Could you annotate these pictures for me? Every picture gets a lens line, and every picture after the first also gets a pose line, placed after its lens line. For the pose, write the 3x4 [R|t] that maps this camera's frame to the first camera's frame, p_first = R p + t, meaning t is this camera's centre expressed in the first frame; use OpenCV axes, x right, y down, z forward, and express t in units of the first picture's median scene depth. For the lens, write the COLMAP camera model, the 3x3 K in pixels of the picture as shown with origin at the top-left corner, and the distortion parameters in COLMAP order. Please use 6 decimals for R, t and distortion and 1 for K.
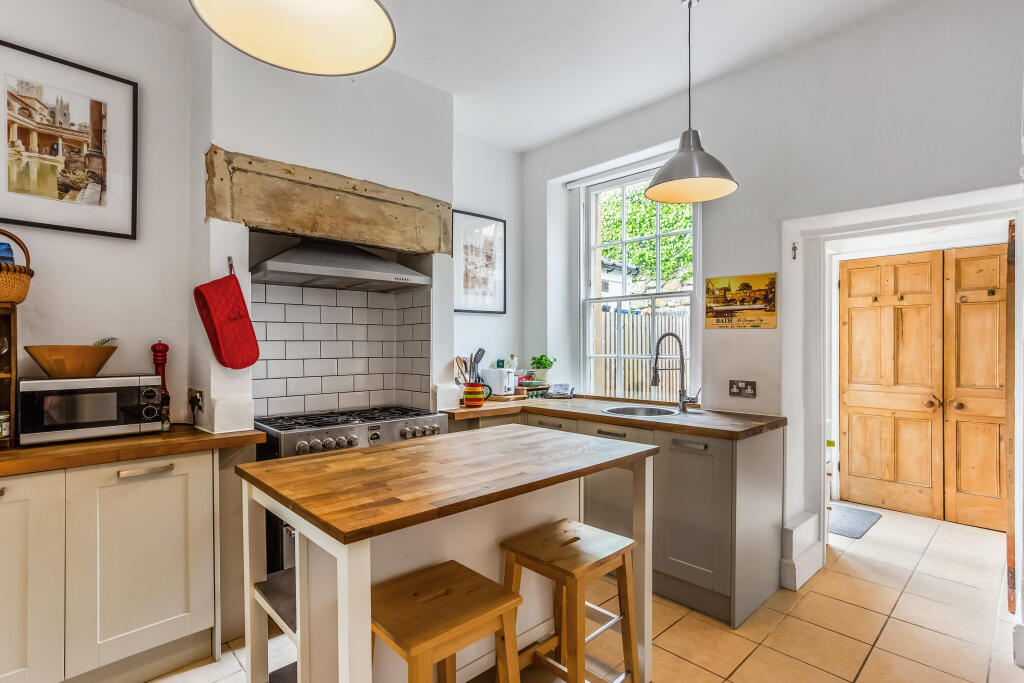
lens RADIAL K [[529.7, 0, 512.0], [0, 529.7, 341.5], [0, 0, 1]] dist [-0.046702, 0.033765]
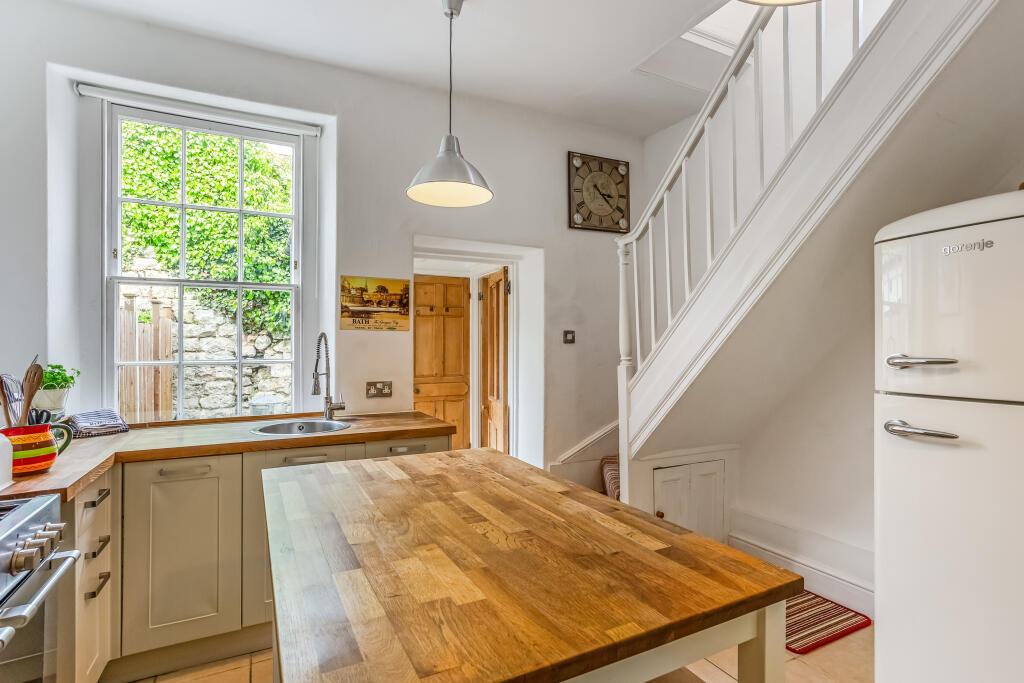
lens RADIAL K [[529.7, 0, 512.0], [0, 529.7, 341.5], [0, 0, 1]] dist [-0.046702, 0.033765]
pose [[0.243726, 0.006271, 0.969824, -0.497159], [-0.001218, 0.999980, -0.006160, 0.003295], [-0.969843, 0.000320, 0.243729, 0.510033]]
